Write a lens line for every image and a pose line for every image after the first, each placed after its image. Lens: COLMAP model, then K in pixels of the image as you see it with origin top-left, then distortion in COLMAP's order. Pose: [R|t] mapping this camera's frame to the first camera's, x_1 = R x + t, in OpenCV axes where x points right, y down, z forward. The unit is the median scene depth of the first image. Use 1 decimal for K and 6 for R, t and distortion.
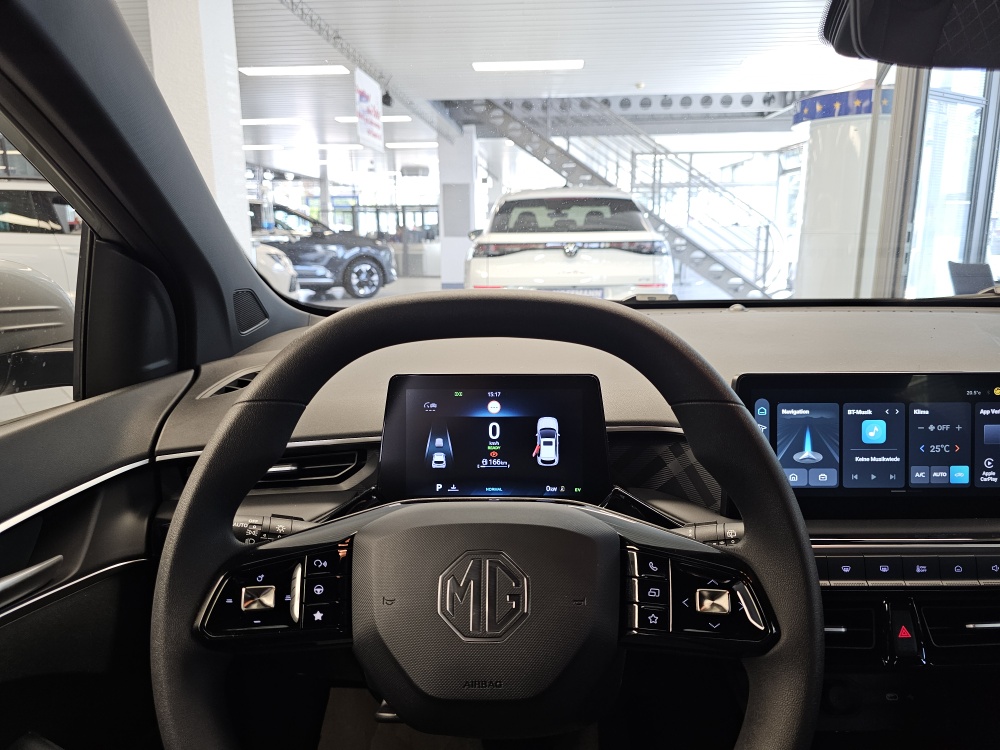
lens RADIAL K [[673.5, 0, 520.4], [0, 673.5, 375.8], [0, 0, 1]] dist [0.050878, -0.049507]
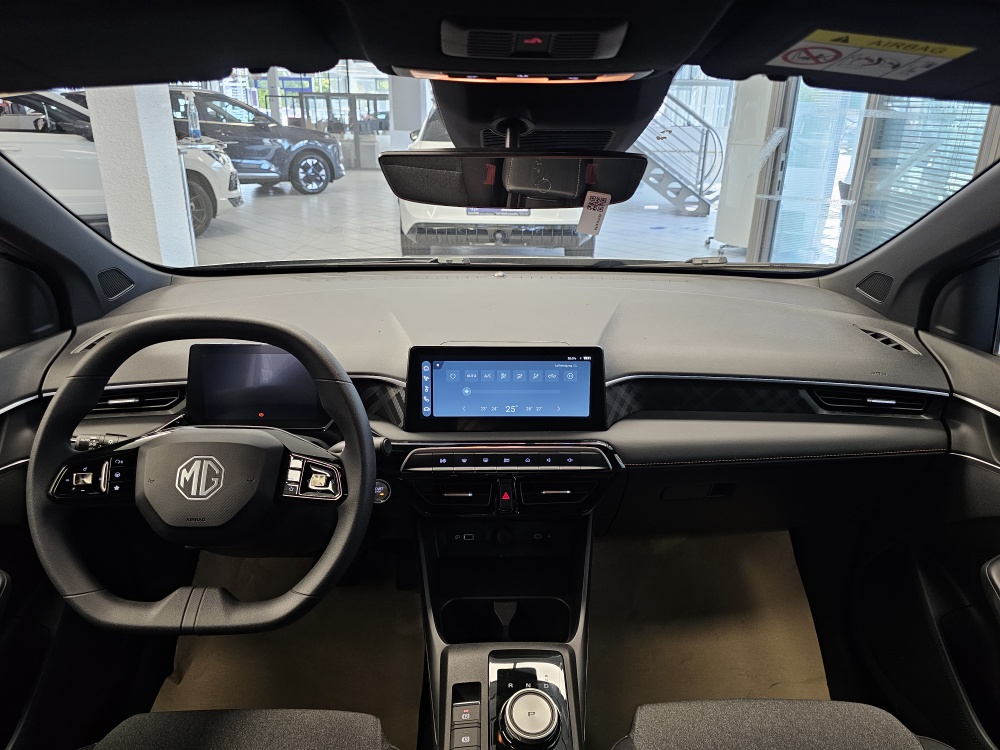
lens RADIAL K [[673.5, 0, 525.7], [0, 673.5, 362.1], [0, 0, 1]] dist [0.050878, -0.049507]
pose [[0.998518, 0.003823, 0.054291, 0.408813], [-0.011280, 0.990406, 0.137726, -0.152074], [-0.053244, -0.138134, 0.988981, -0.502769]]
